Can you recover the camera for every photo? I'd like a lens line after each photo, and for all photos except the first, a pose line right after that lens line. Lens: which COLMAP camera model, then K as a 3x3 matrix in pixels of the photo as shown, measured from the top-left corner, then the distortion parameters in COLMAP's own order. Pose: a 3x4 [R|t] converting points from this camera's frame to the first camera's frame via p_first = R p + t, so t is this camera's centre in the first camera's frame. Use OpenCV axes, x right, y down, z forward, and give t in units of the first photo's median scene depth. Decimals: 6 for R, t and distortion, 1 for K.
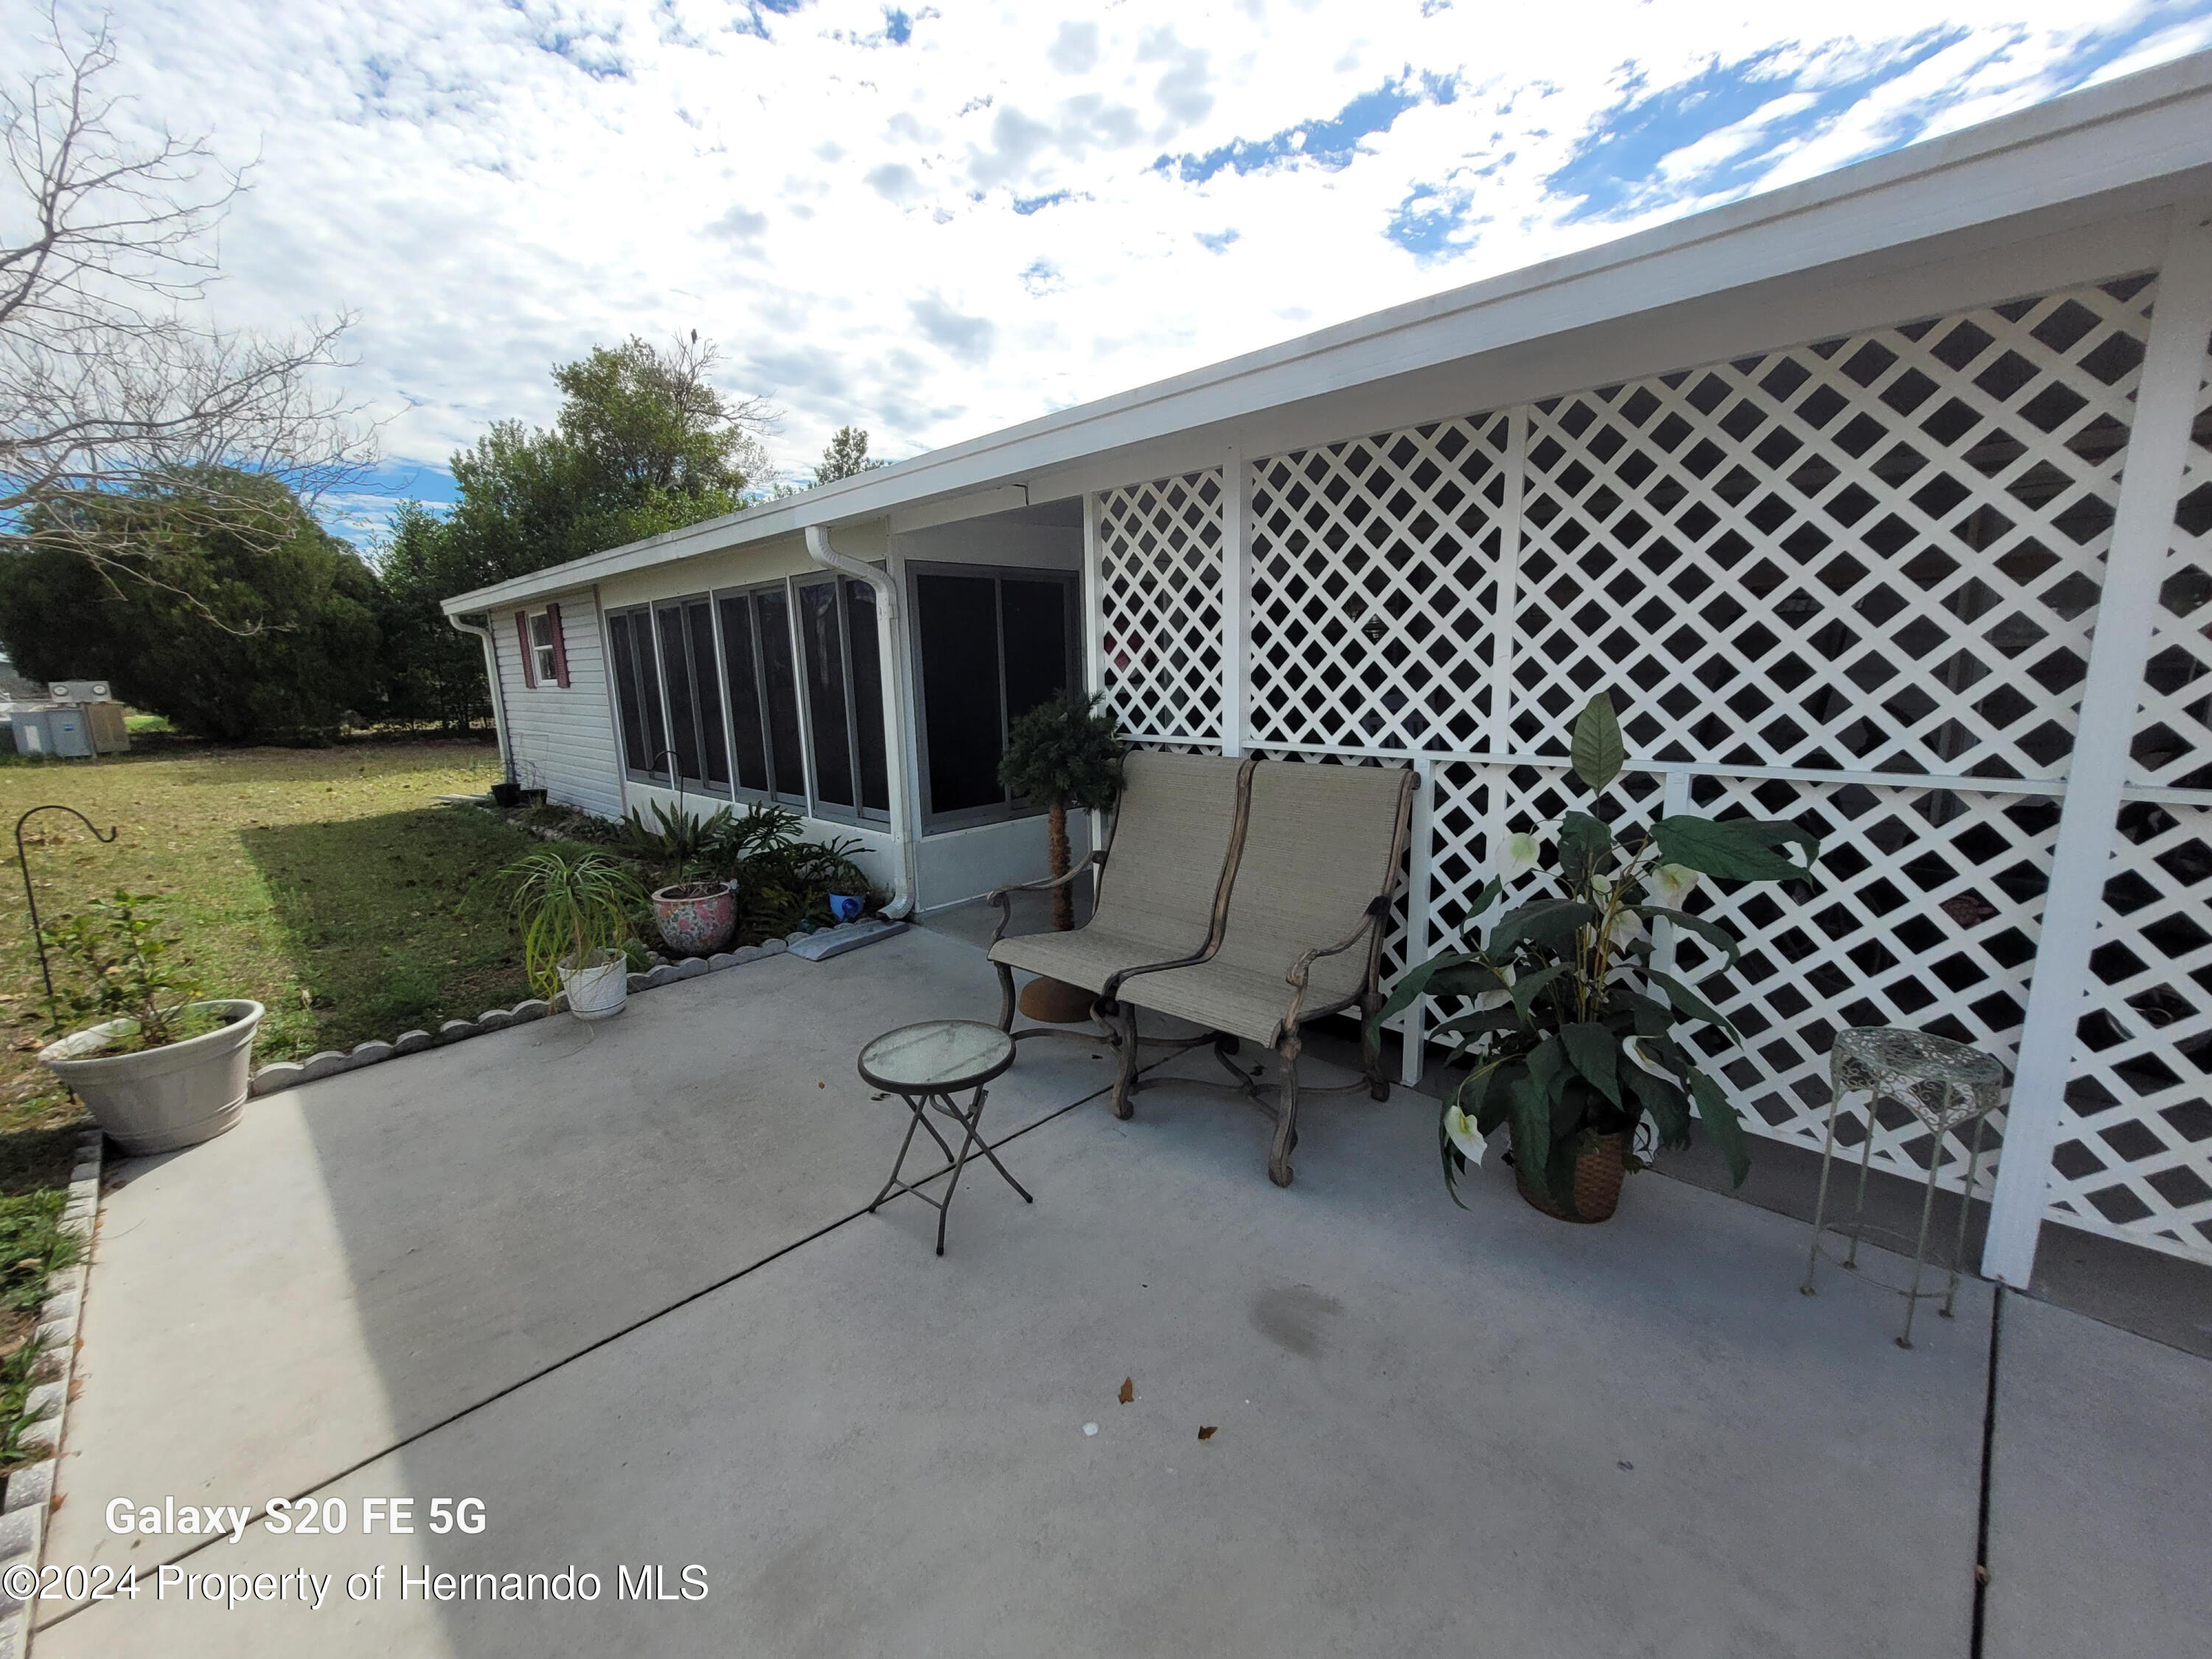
lens RADIAL K [[906.4, 0, 1104.8], [0, 906.4, 833.3], [0, 0, 1]] dist [0.008084, -0.000292]
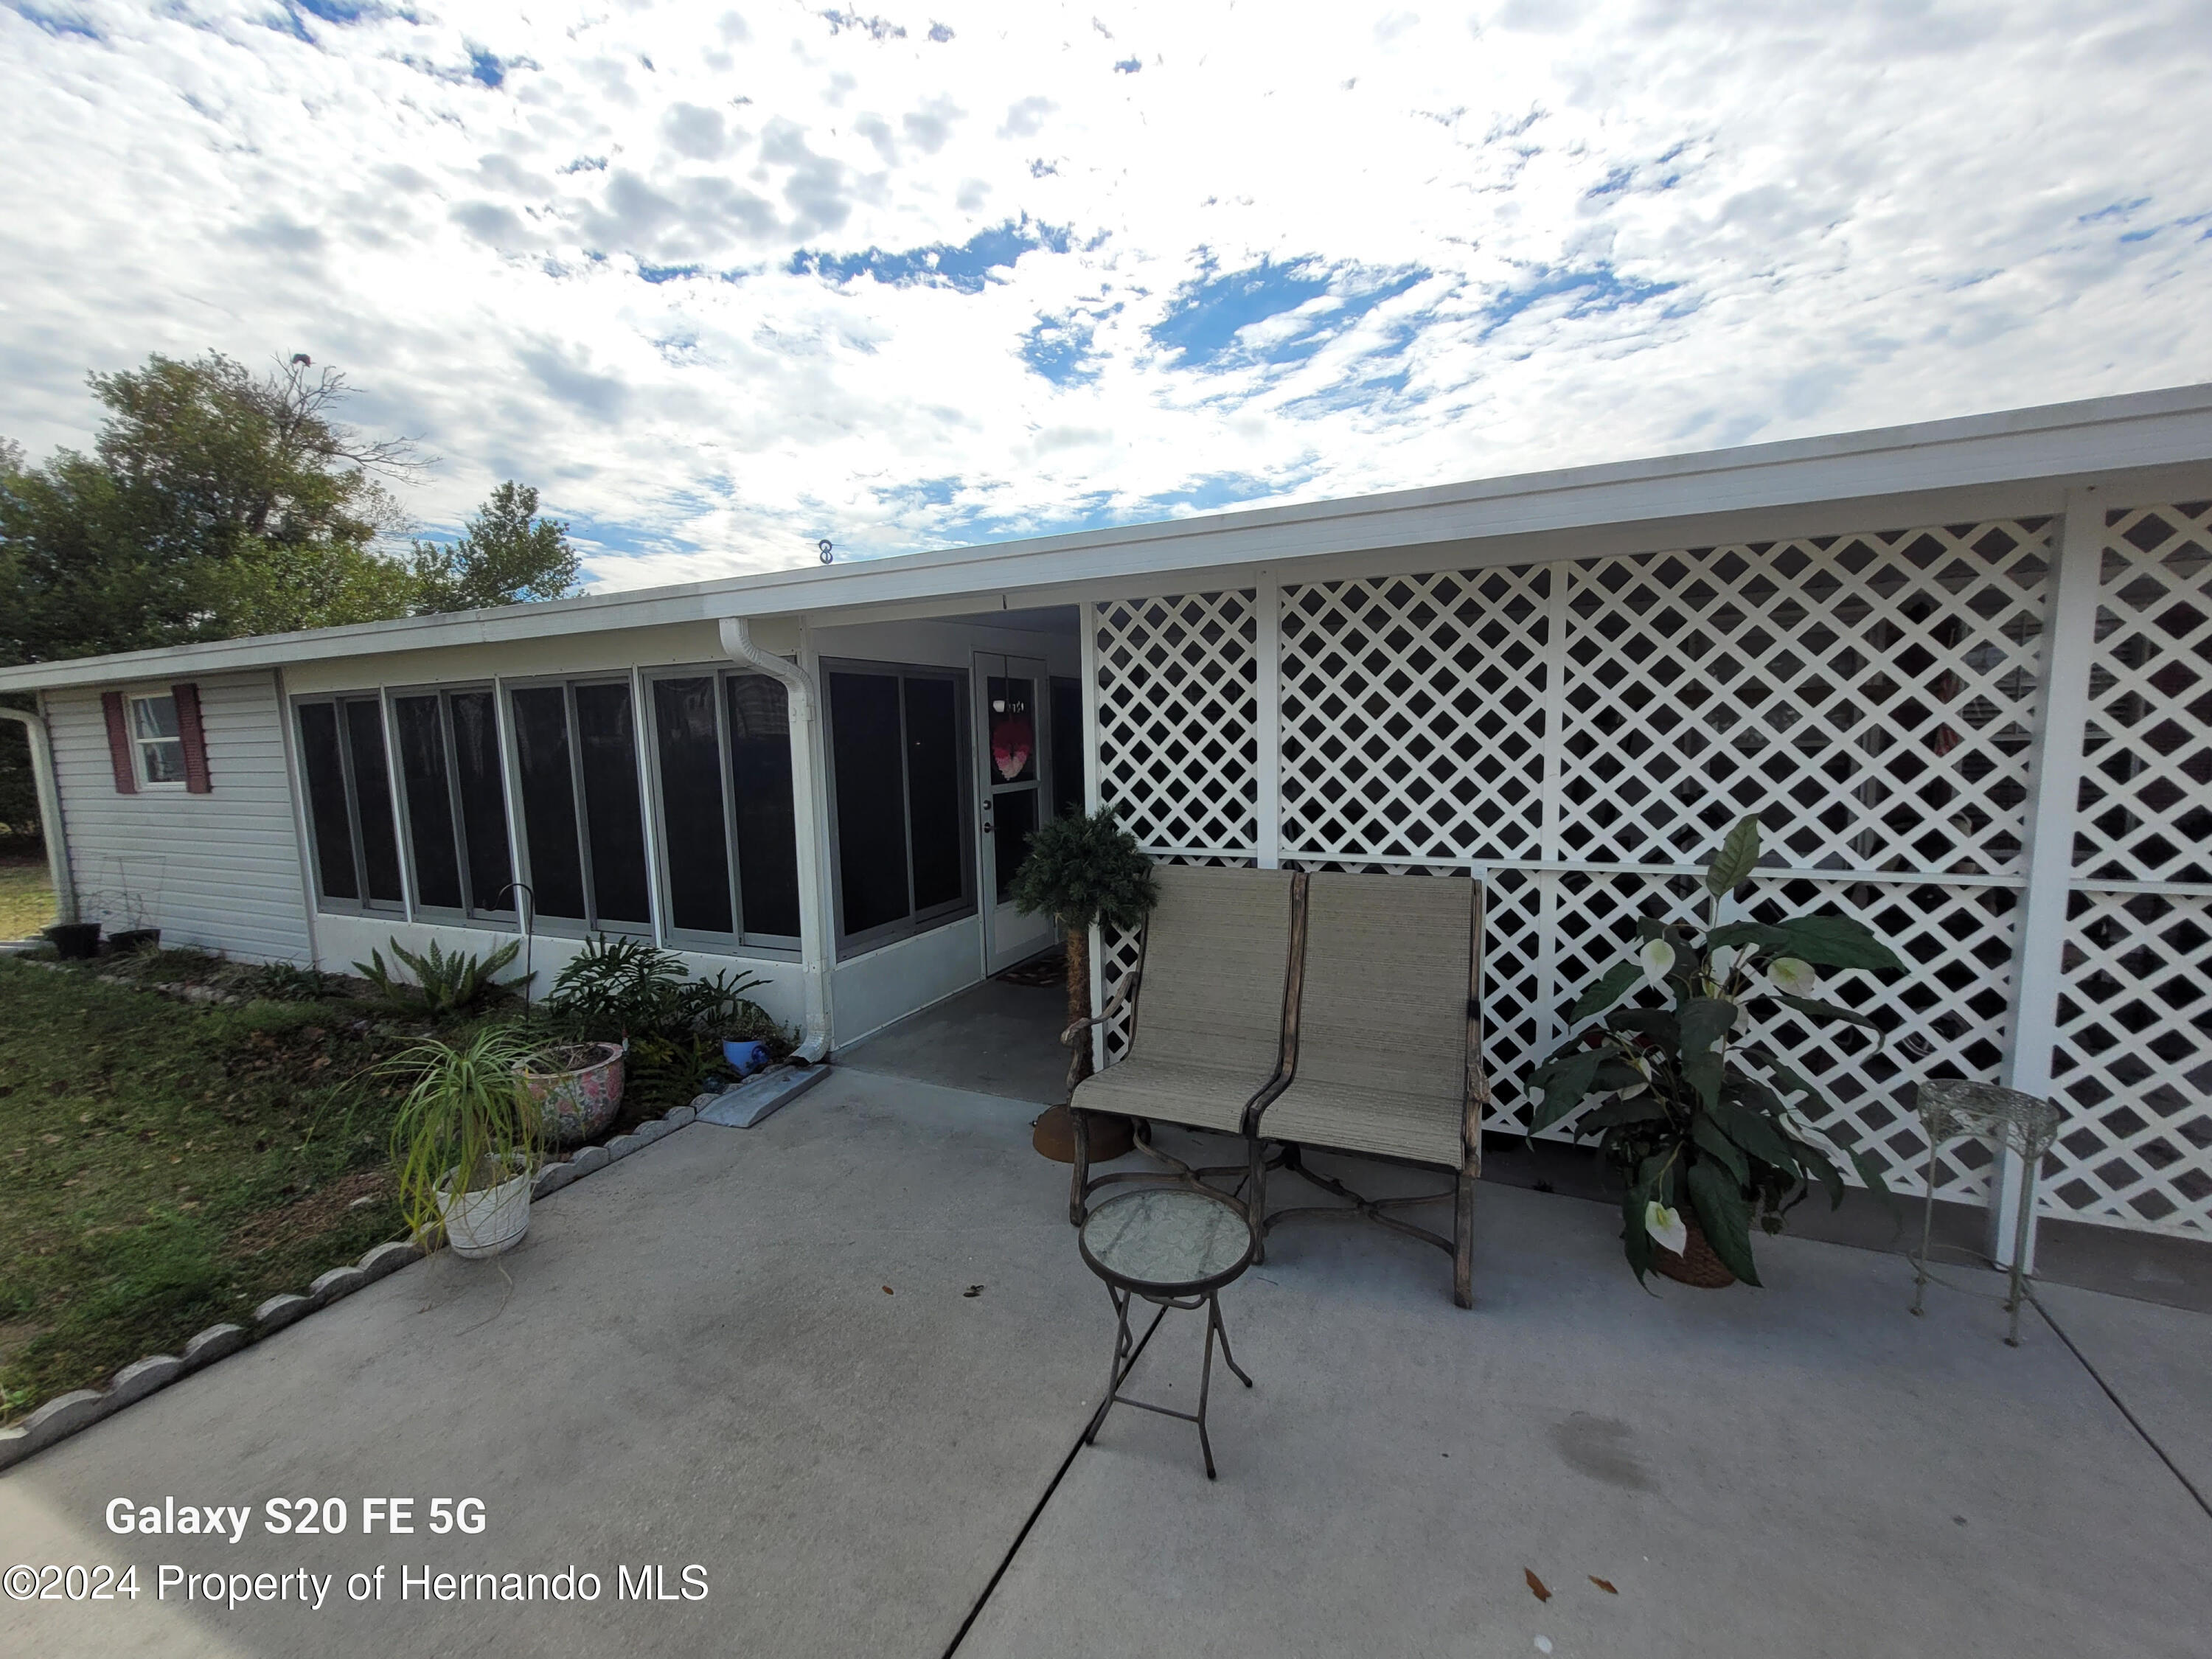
lens RADIAL K [[905.2, 0, 1117.9], [0, 905.2, 835.3], [0, 0, 1]] dist [0.005381, 0.000044]
pose [[0.940557, -0.036336, 0.337686, -0.344887], [0.064179, 0.995362, -0.071656, -0.057556], [-0.333517, 0.089069, 0.938527, 0.104439]]
